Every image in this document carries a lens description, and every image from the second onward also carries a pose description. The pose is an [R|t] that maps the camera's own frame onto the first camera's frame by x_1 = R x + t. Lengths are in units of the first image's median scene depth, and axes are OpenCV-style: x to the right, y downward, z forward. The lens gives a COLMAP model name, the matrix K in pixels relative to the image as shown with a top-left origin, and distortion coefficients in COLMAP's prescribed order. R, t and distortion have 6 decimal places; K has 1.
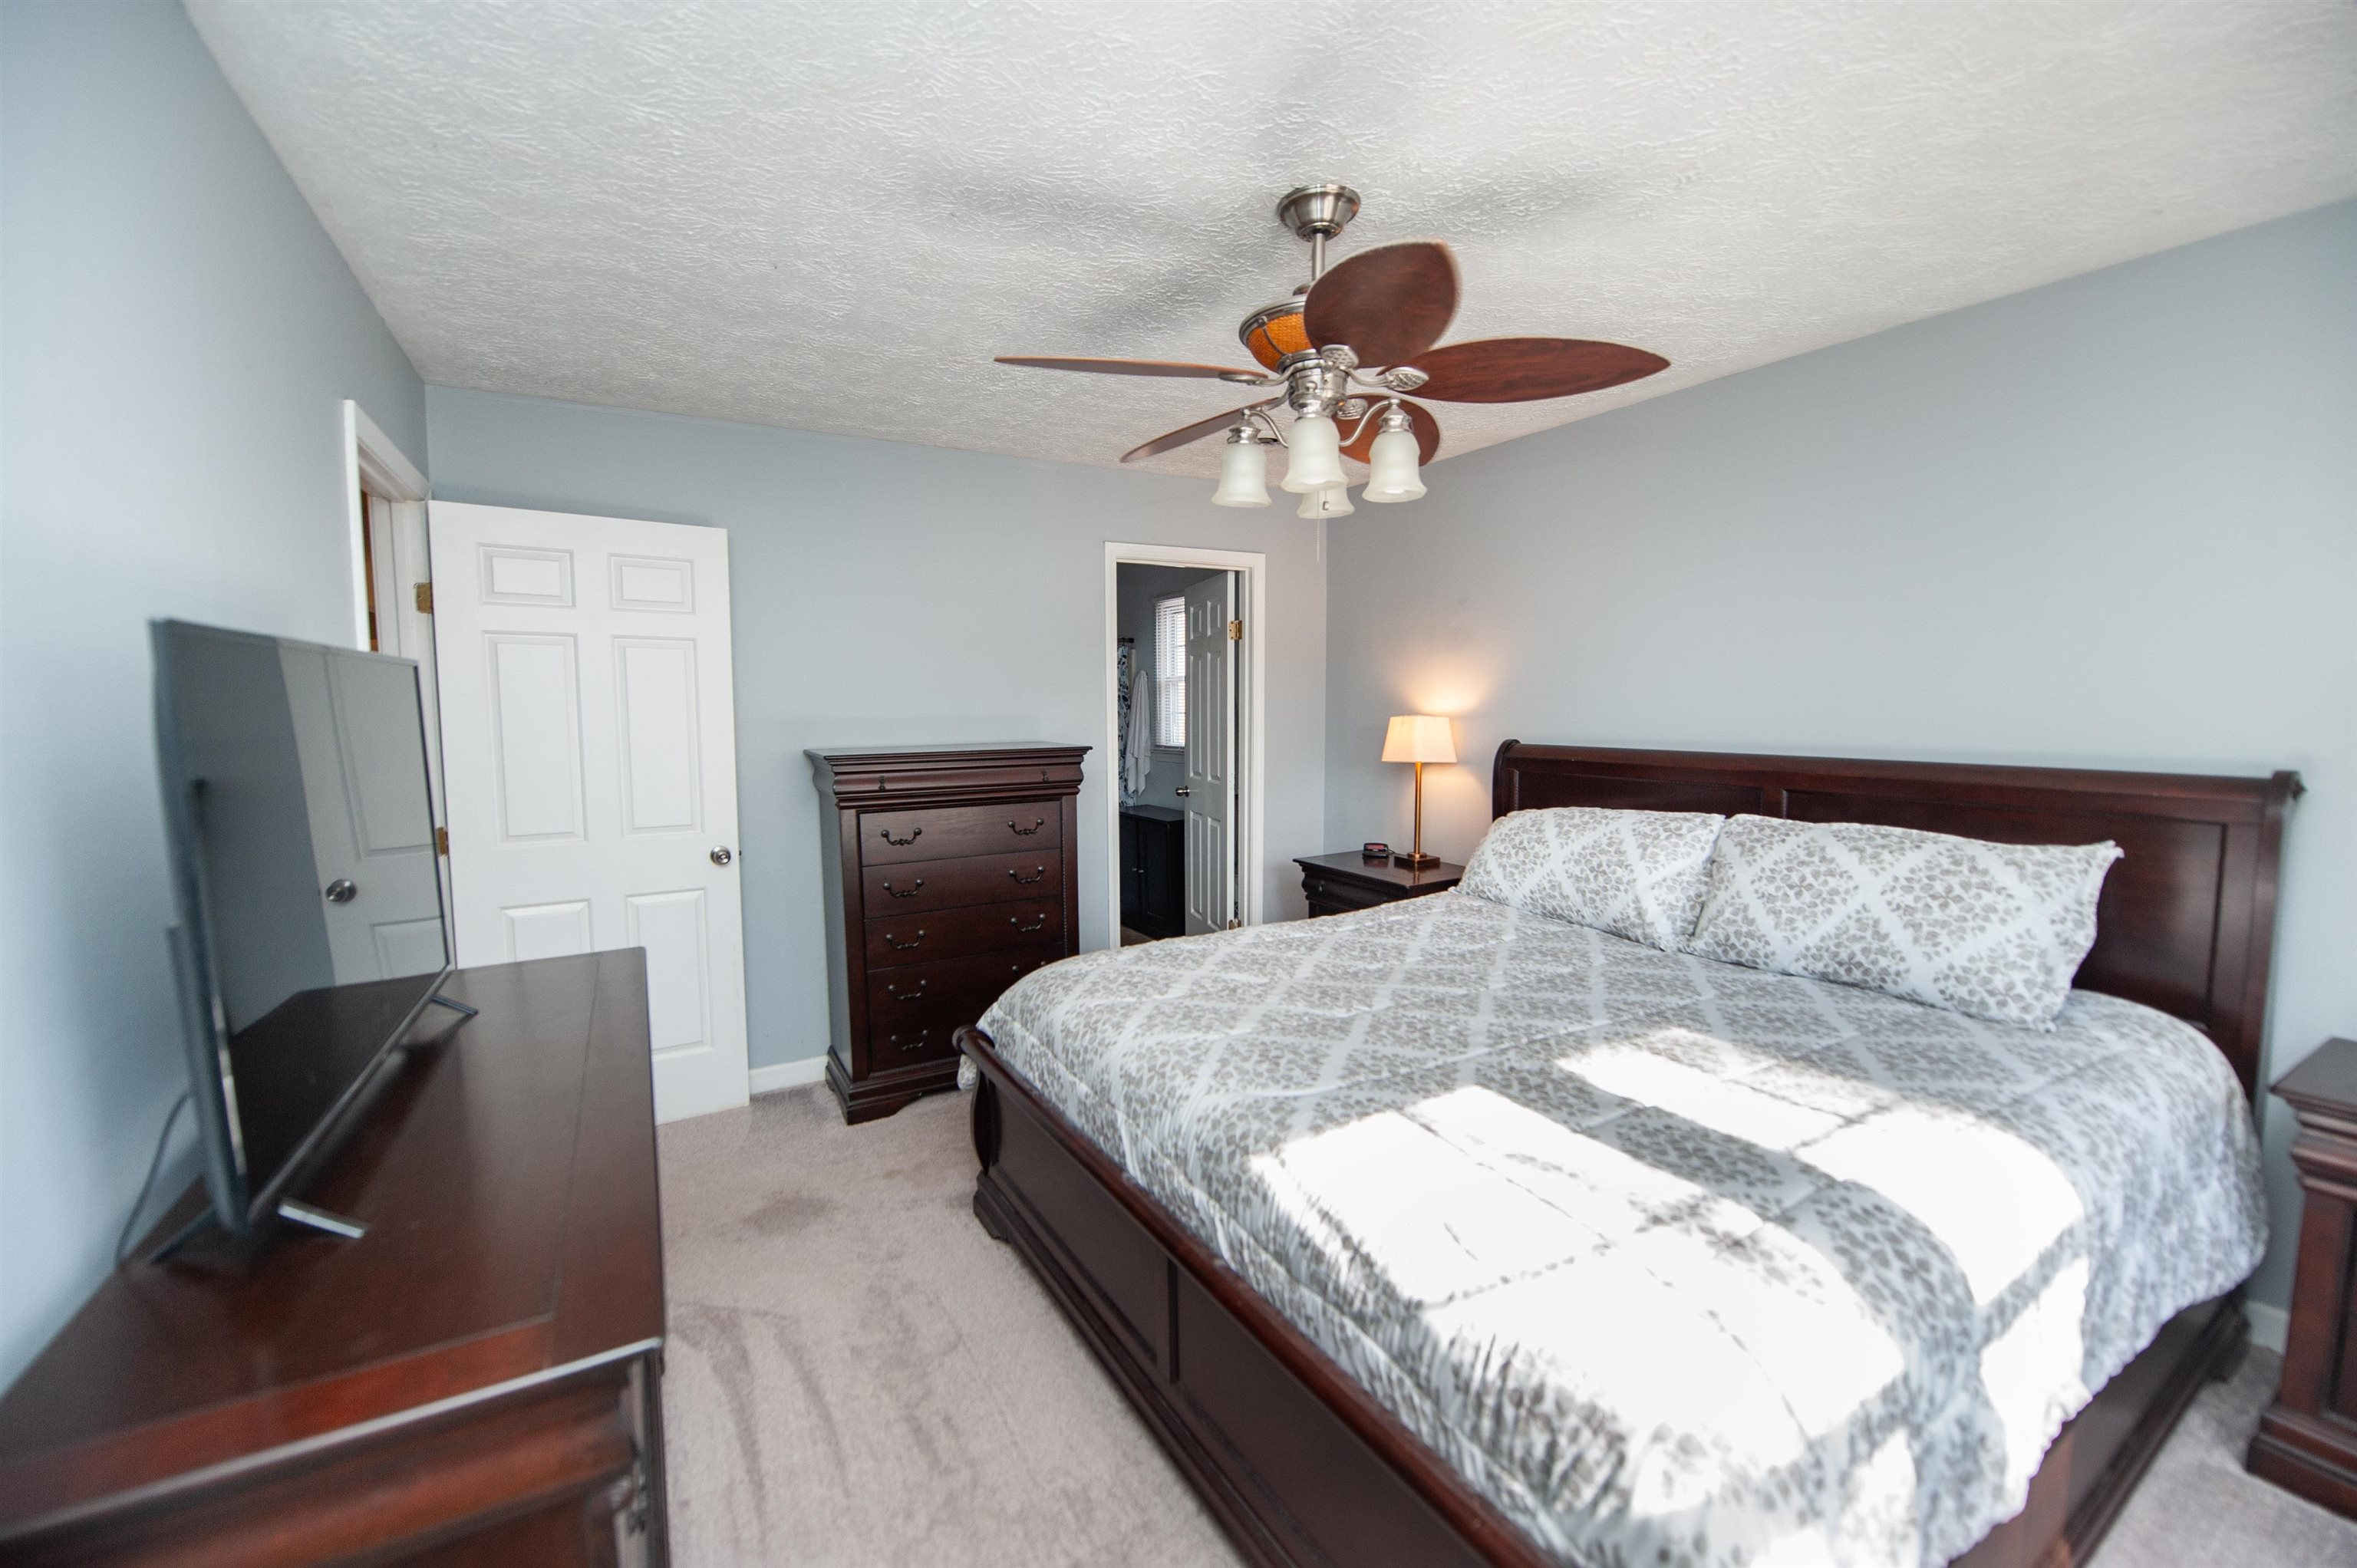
lens RADIAL K [[935.7, 0, 1188.1], [0, 935.7, 777.8], [0, 0, 1]] dist [-0.013367, -0.000113]
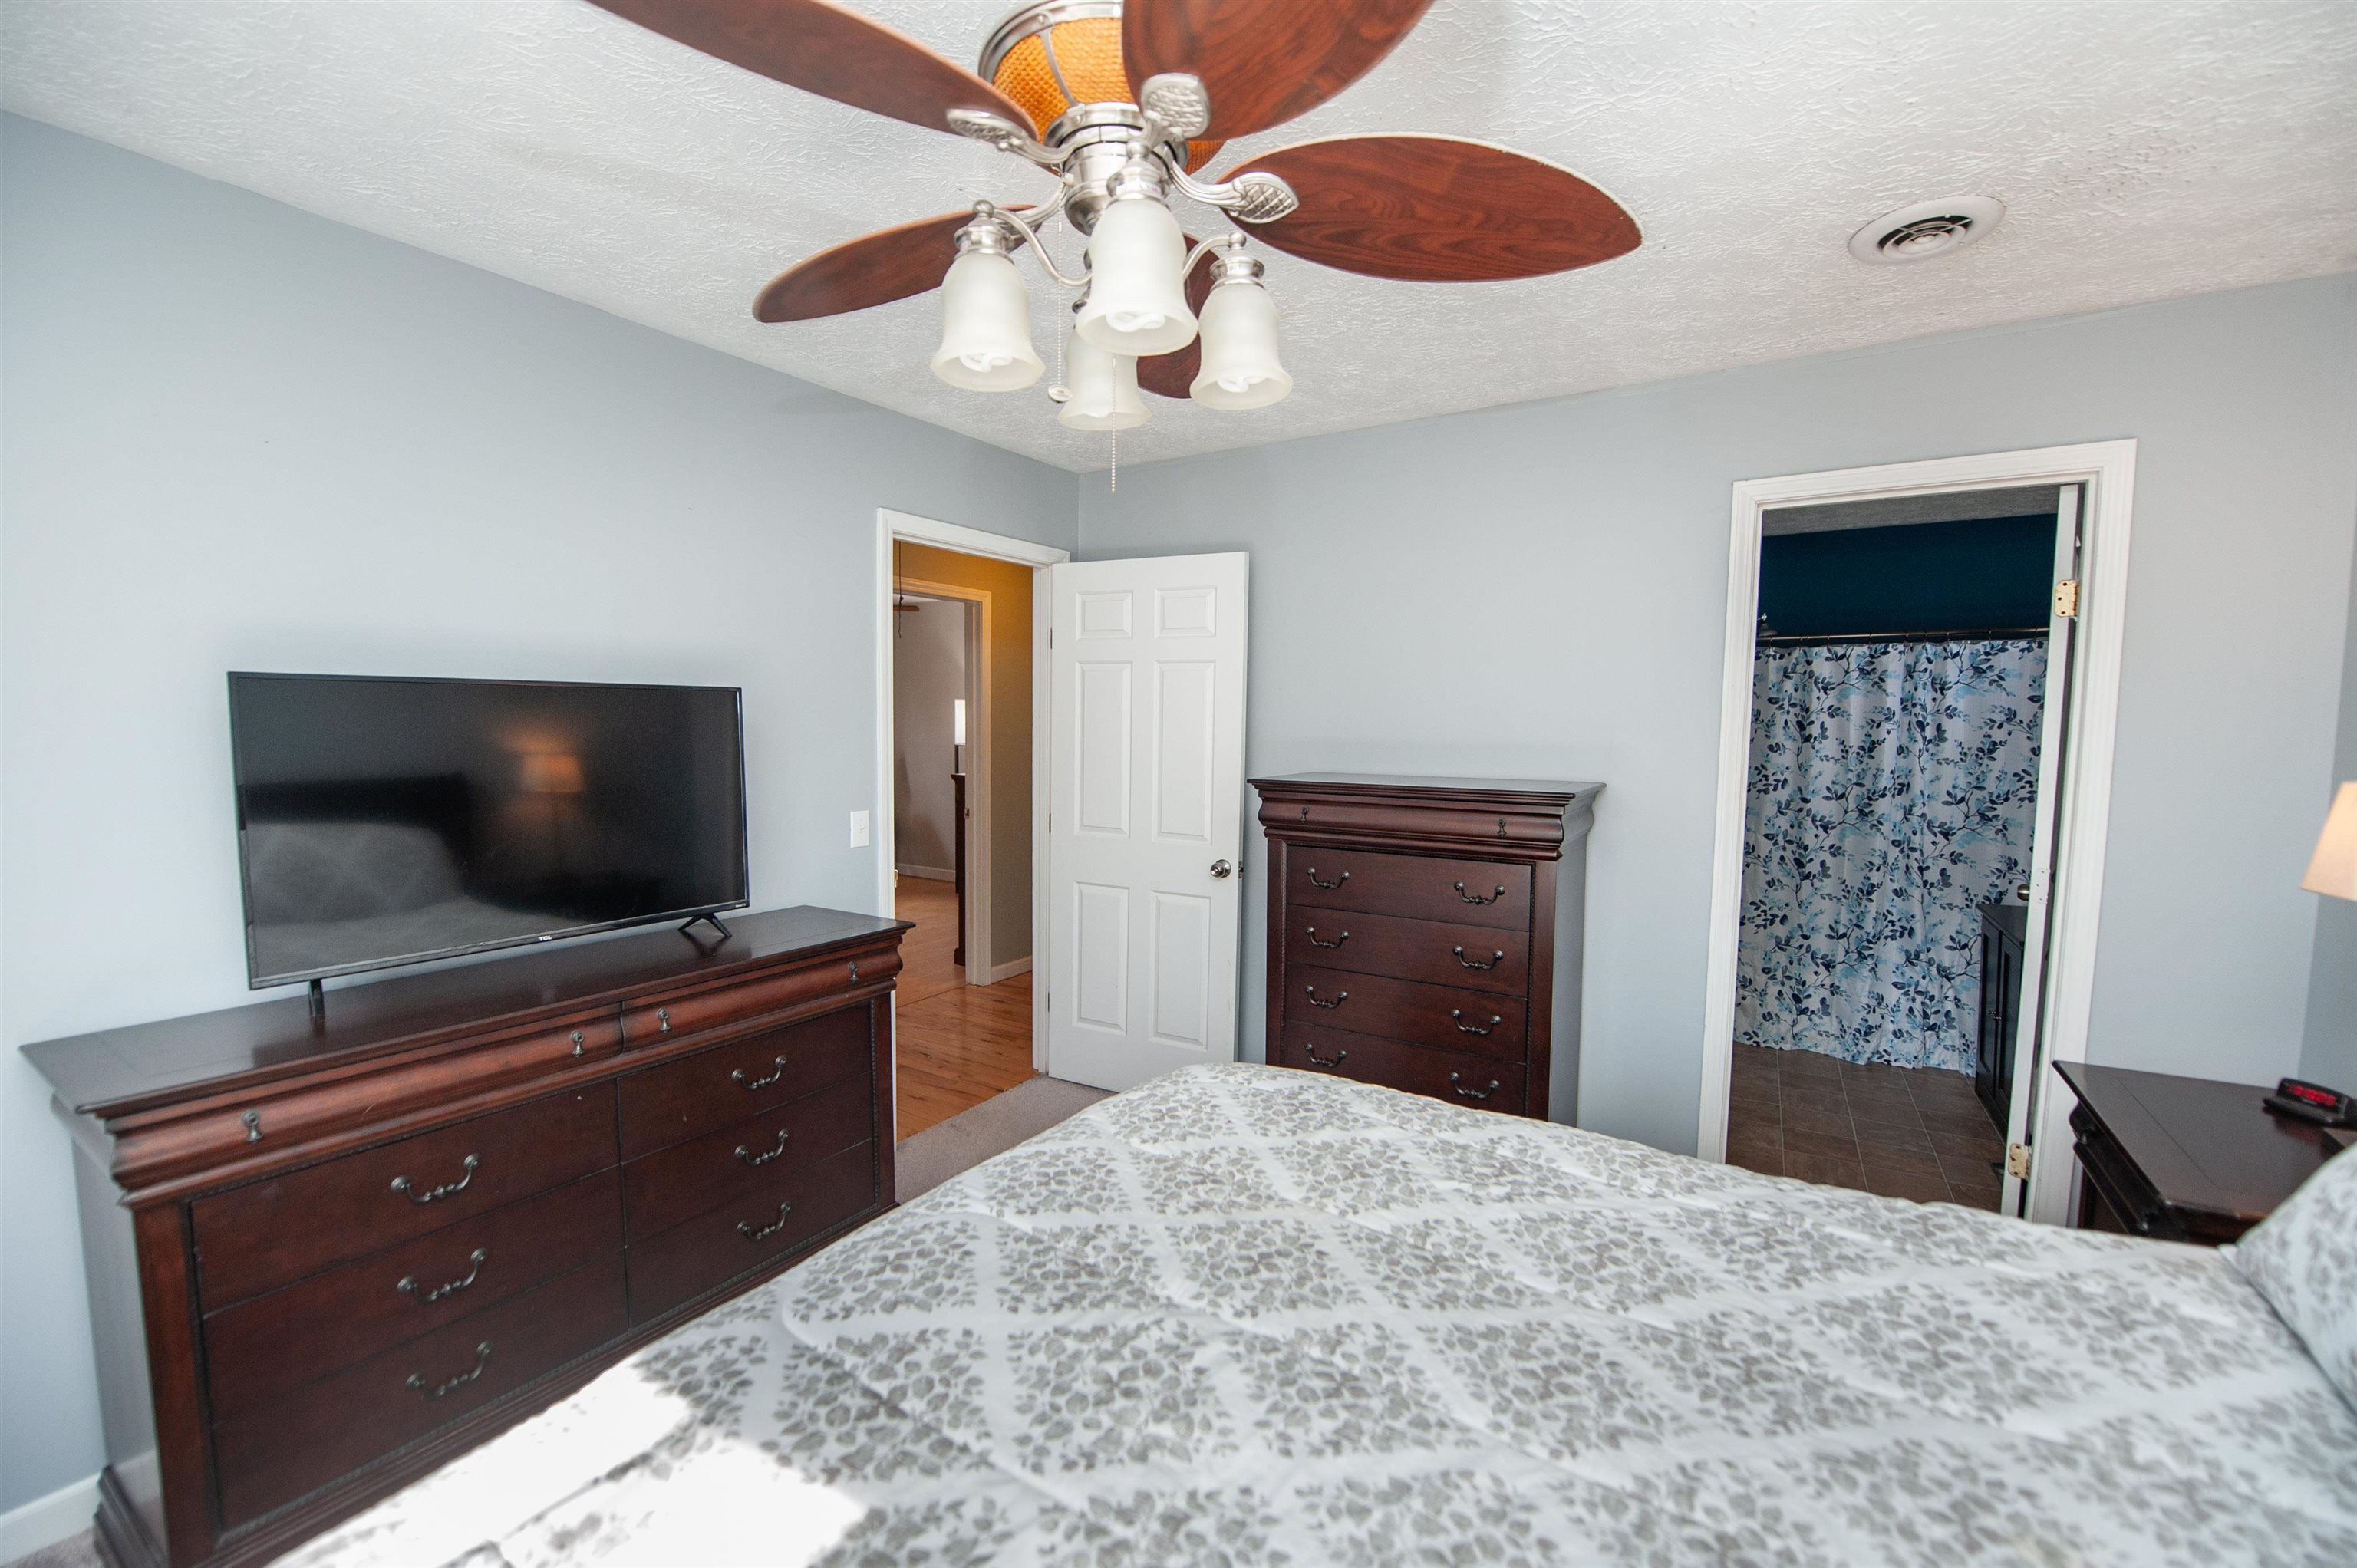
lens RADIAL K [[959.7, 0, 1178.5], [0, 959.7, 784.0], [0, 0, 1]] dist [-0.025918, -0.000473]
pose [[0.457697, 0.068575, -0.886460, 0.588607], [-0.085962, 0.995763, 0.032647, -0.058885], [0.884943, 0.061259, 0.461653, 0.663891]]
